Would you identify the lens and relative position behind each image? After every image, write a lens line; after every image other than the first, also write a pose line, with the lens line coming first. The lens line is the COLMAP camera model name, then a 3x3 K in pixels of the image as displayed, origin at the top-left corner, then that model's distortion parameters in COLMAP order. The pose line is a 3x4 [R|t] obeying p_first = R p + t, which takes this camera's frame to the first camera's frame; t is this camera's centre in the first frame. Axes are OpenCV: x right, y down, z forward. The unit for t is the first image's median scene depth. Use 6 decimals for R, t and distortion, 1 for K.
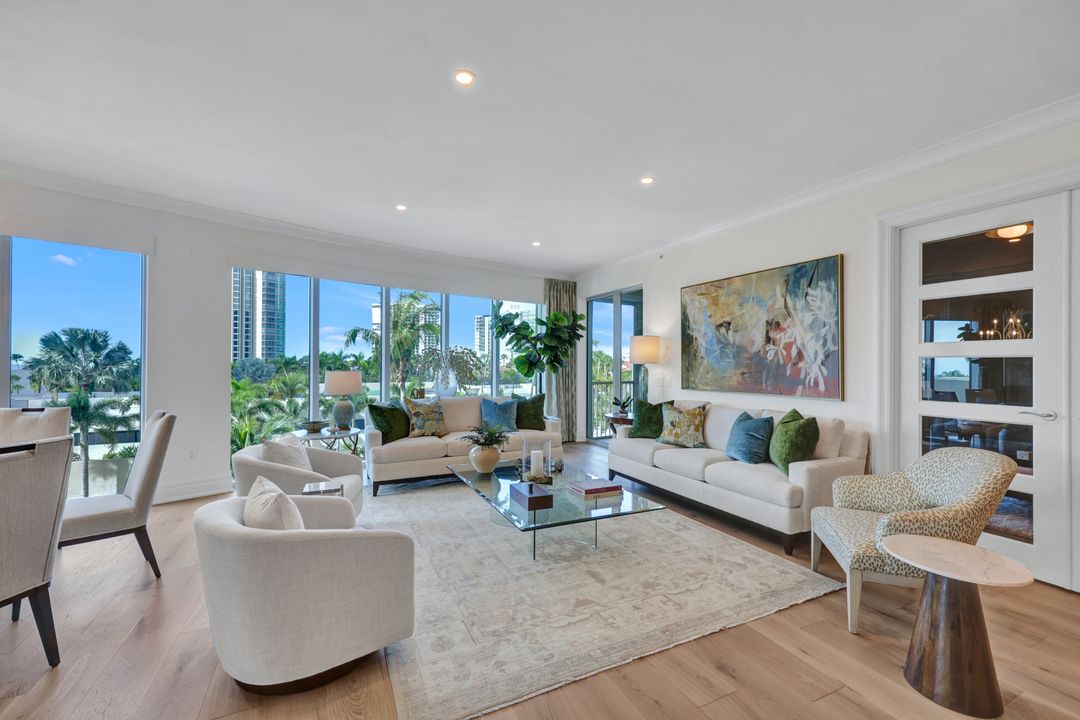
lens RADIAL K [[433.1, 0, 534.3], [0, 433.1, 359.4], [0, 0, 1]] dist [0.004928, 0.000308]
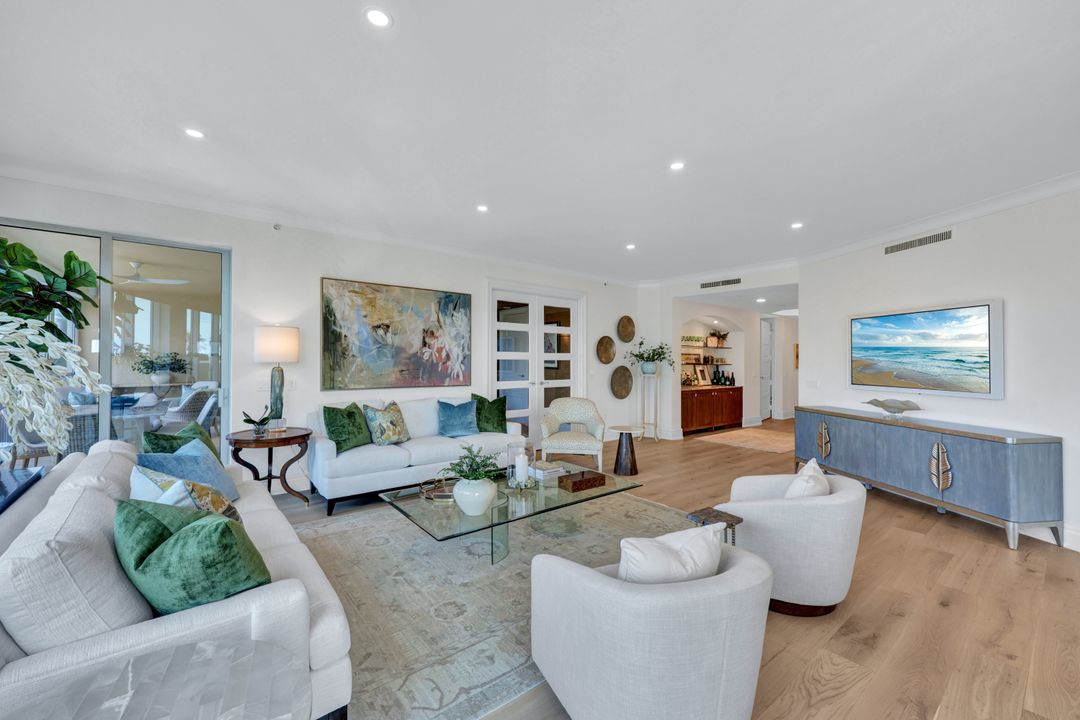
lens RADIAL K [[433.1, 0, 530.1], [0, 433.1, 354.6], [0, 0, 1]] dist [0.004928, 0.000308]
pose [[-0.207839, 0.005185, 0.978149, -0.750071], [-0.019442, 0.999767, -0.009431, -0.007407], [-0.977970, -0.020977, -0.207689, 0.926378]]
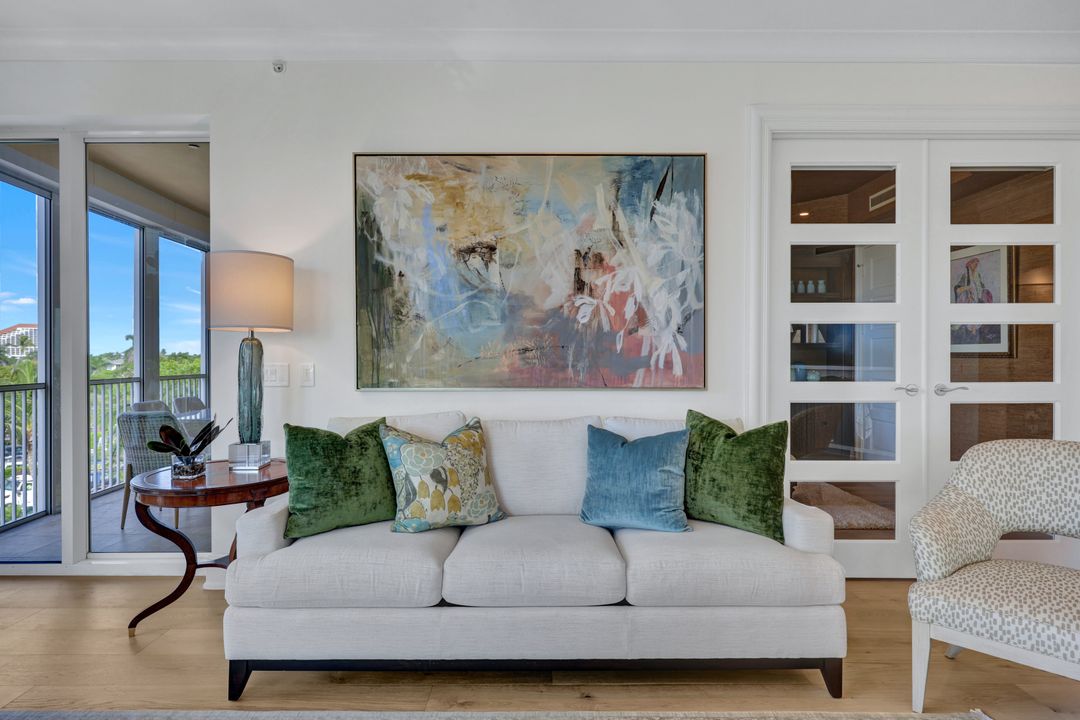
lens RADIAL K [[572.4, 0, 544.0], [0, 572.4, 358.2], [0, 0, 1]] dist [0.005786, -0.001794]
pose [[0.426893, -0.009364, 0.904253, -0.114319], [-0.008720, 0.999857, 0.014471, 0.032706], [-0.904260, -0.014062, 0.426751, 0.711399]]
